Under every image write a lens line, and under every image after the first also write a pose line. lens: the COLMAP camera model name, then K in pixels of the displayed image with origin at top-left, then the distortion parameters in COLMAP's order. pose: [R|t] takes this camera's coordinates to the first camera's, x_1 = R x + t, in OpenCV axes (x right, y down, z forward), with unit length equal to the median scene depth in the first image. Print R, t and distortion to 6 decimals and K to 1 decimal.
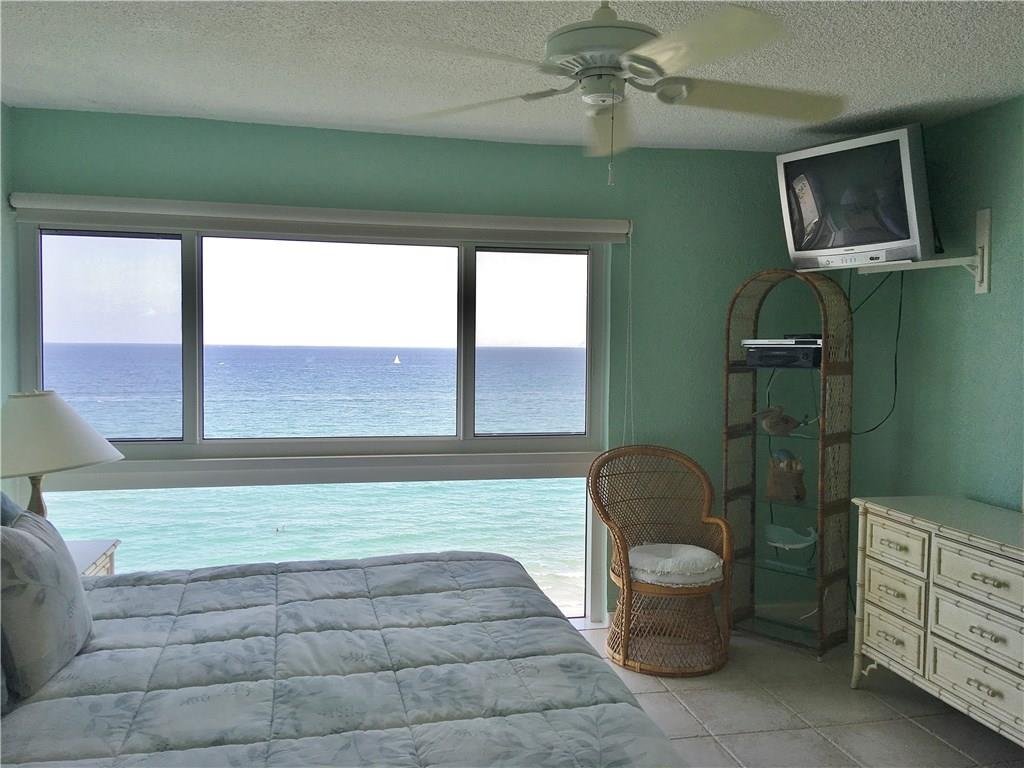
lens RADIAL K [[875.1, 0, 512.0], [0, 875.1, 384.0], [0, 0, 1]] dist [-0.000819, 0.000045]
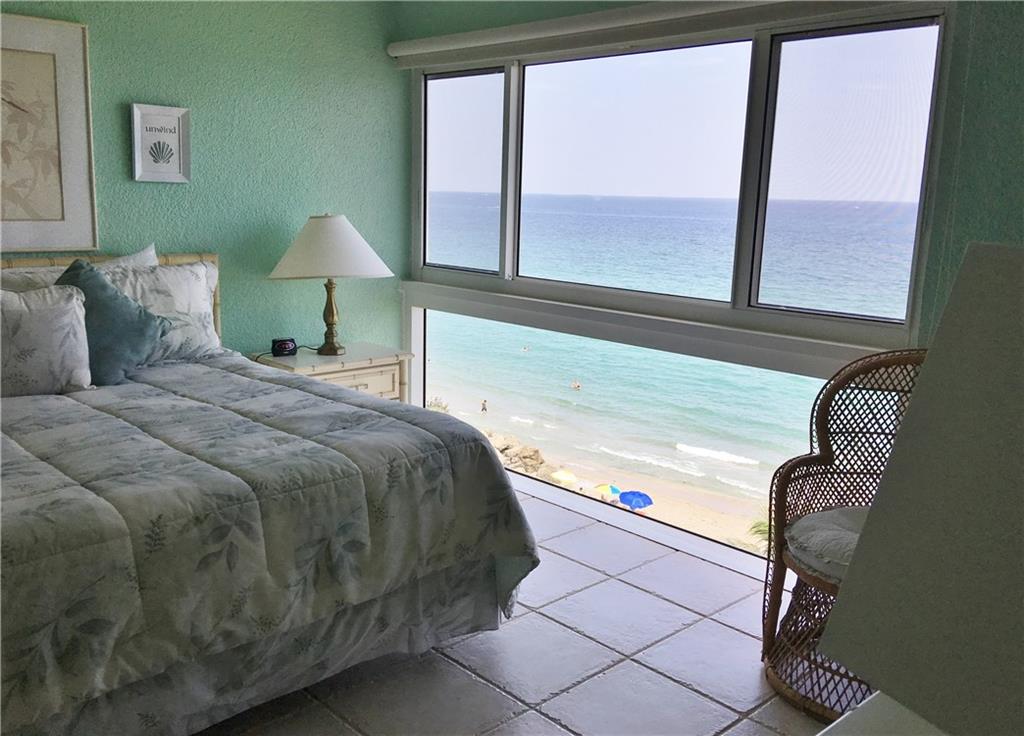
lens RADIAL K [[917.6, 0, 512.0], [0, 917.6, 368.0], [0, 0, 1]] dist [0.125233, -0.204842]
pose [[0.517224, 0.167151, -0.839369, 0.790965], [-0.060681, 0.985437, 0.158847, -0.001164], [0.853696, -0.031226, 0.519834, 0.644120]]
